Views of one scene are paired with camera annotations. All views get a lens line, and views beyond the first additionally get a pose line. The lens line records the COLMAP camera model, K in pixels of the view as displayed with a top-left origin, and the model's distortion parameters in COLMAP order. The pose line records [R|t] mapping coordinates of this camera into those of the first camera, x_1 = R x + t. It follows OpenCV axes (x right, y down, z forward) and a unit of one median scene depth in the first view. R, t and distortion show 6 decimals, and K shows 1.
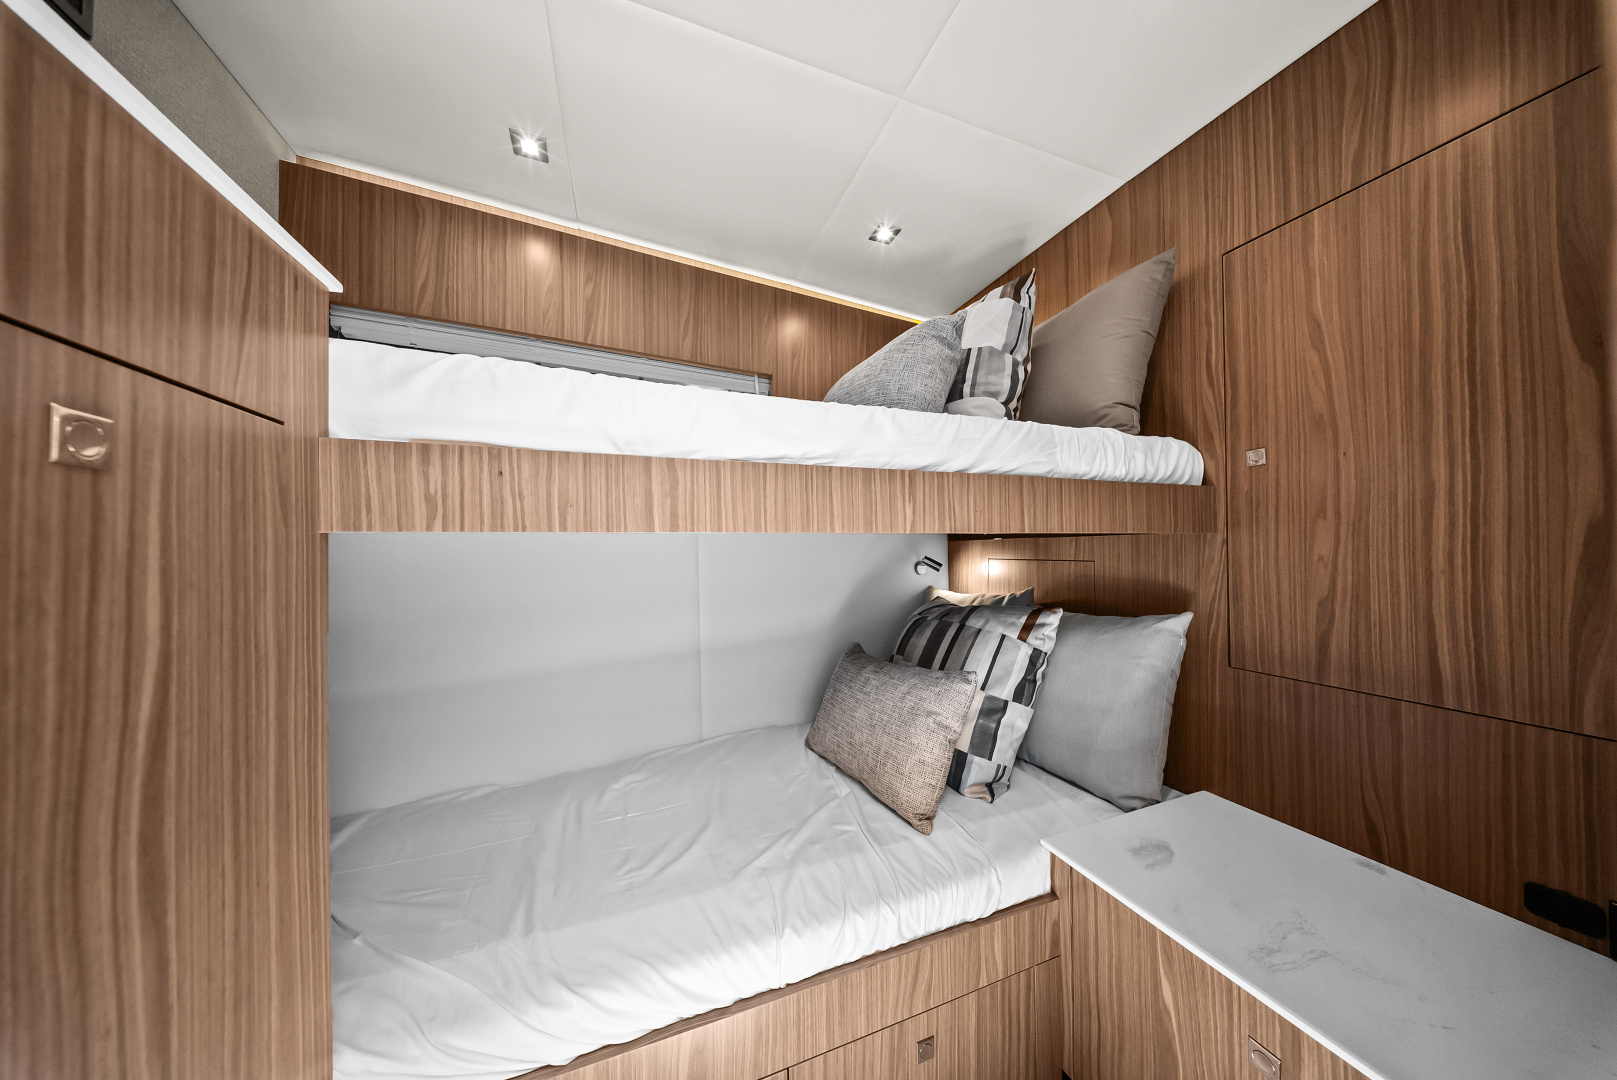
lens RADIAL K [[466.7, 0, 802.2], [0, 466.7, 537.1], [0, 0, 1]] dist [0.004784, -0.002182]
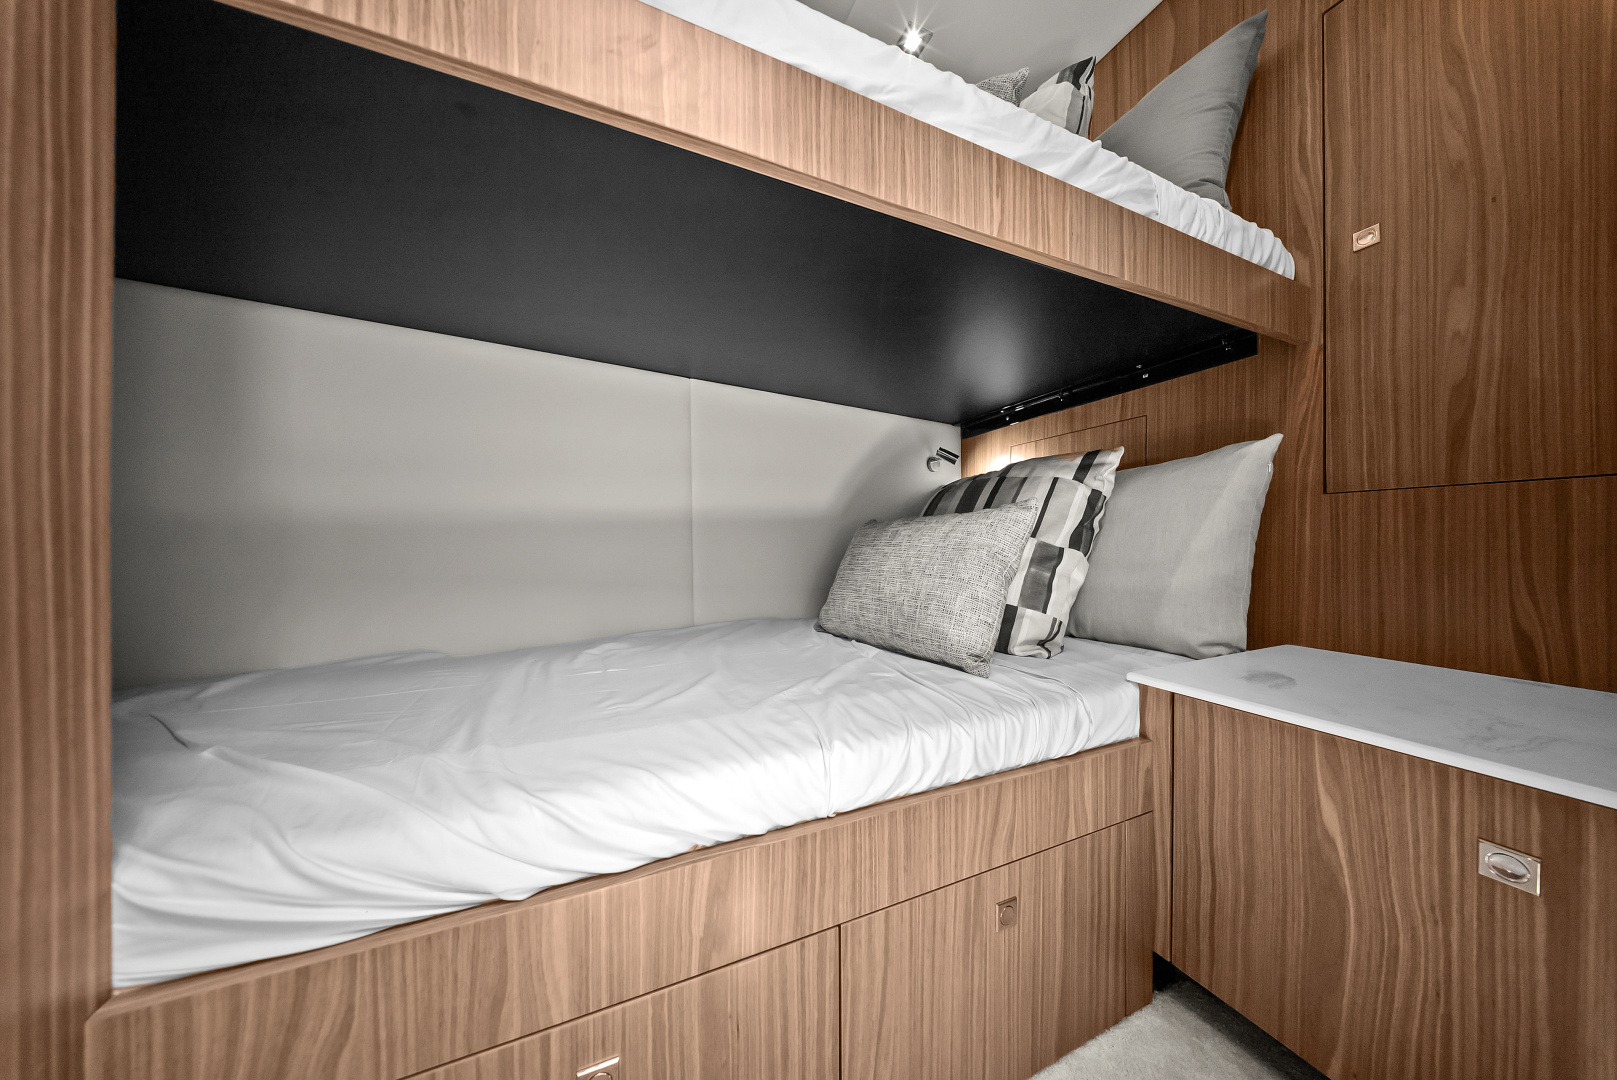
lens RADIAL K [[461.9, 0, 796.9], [0, 461.9, 537.5], [0, 0, 1]] dist [-0.001257, -0.000115]
pose [[0.998687, 0.012909, 0.049569, -0.113033], [-0.013116, 0.999907, 0.003858, 0.436061], [-0.049515, -0.004504, 0.998763, 0.240183]]
